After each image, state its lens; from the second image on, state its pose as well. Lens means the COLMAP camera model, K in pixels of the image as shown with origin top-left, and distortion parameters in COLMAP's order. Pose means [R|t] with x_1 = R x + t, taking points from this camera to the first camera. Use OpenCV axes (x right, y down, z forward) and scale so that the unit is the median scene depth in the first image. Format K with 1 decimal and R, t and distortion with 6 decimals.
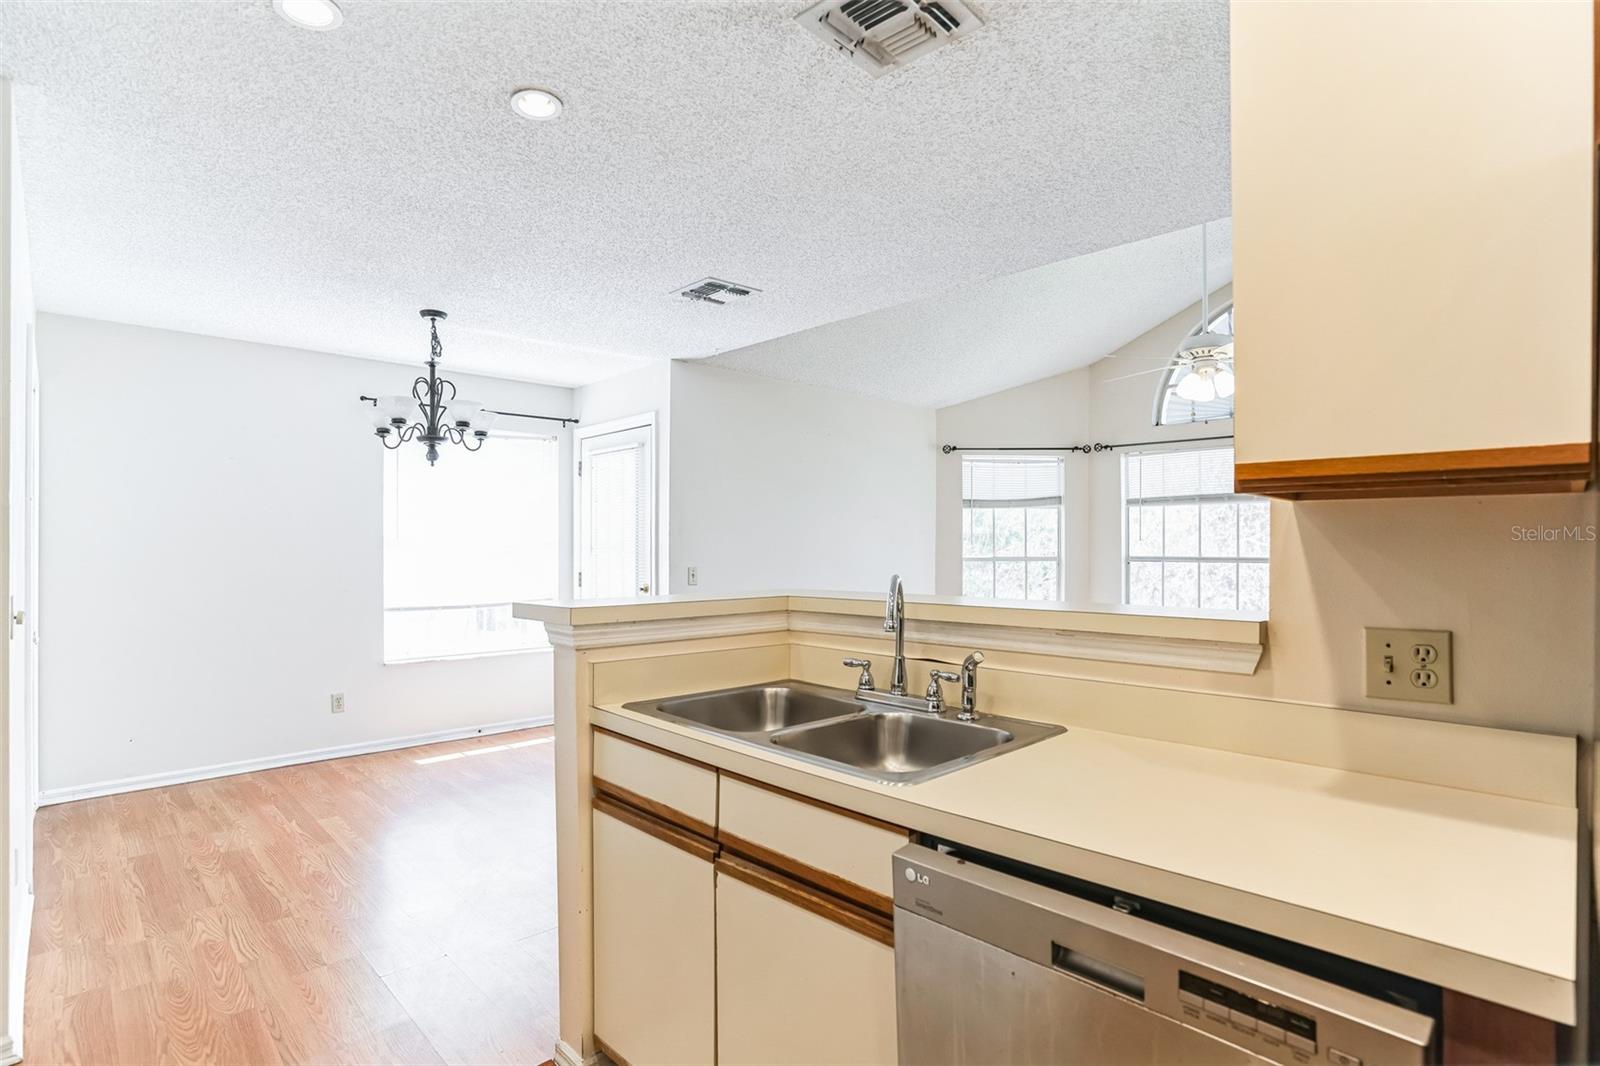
lens RADIAL K [[801.8, 0, 792.6], [0, 801.8, 544.8], [0, 0, 1]] dist [-0.067398, 0.030832]
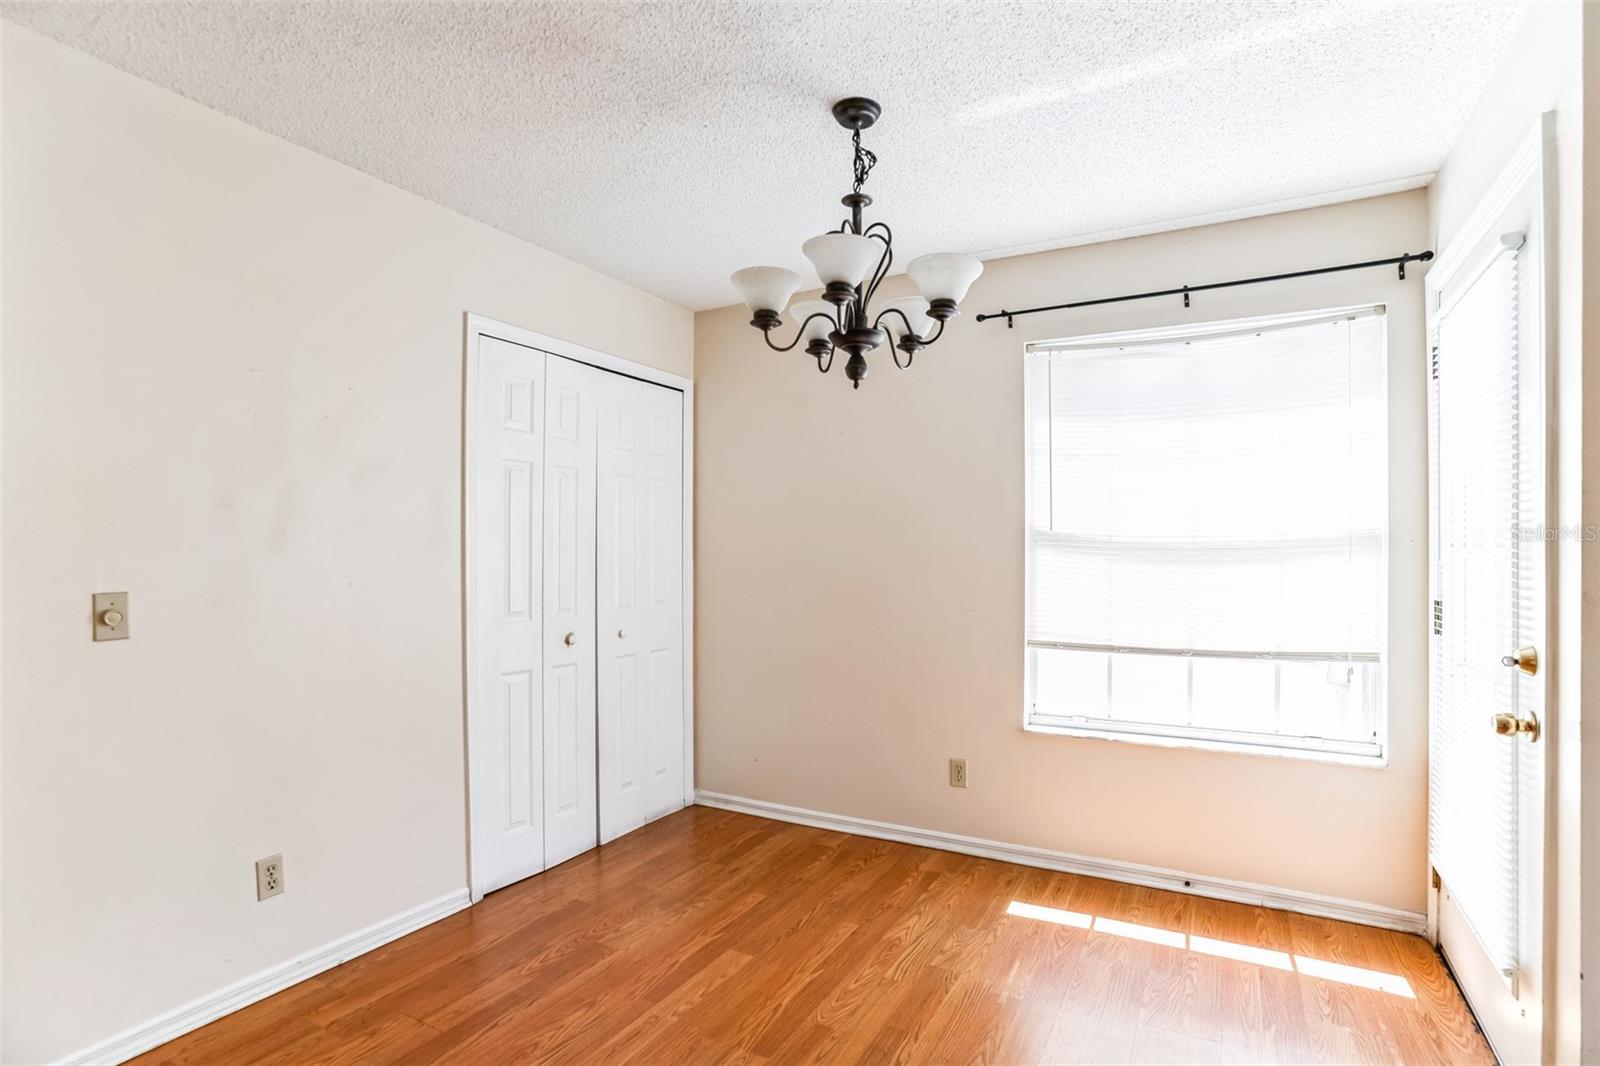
lens RADIAL K [[801.8, 0, 800.7], [0, 801.8, 563.5], [0, 0, 1]] dist [-0.067398, 0.030832]
pose [[0.295128, 0.012776, -0.955372, 0.043731], [0.003238, 0.999891, 0.014372, 0.007900], [0.955452, -0.007335, 0.295055, 0.665742]]
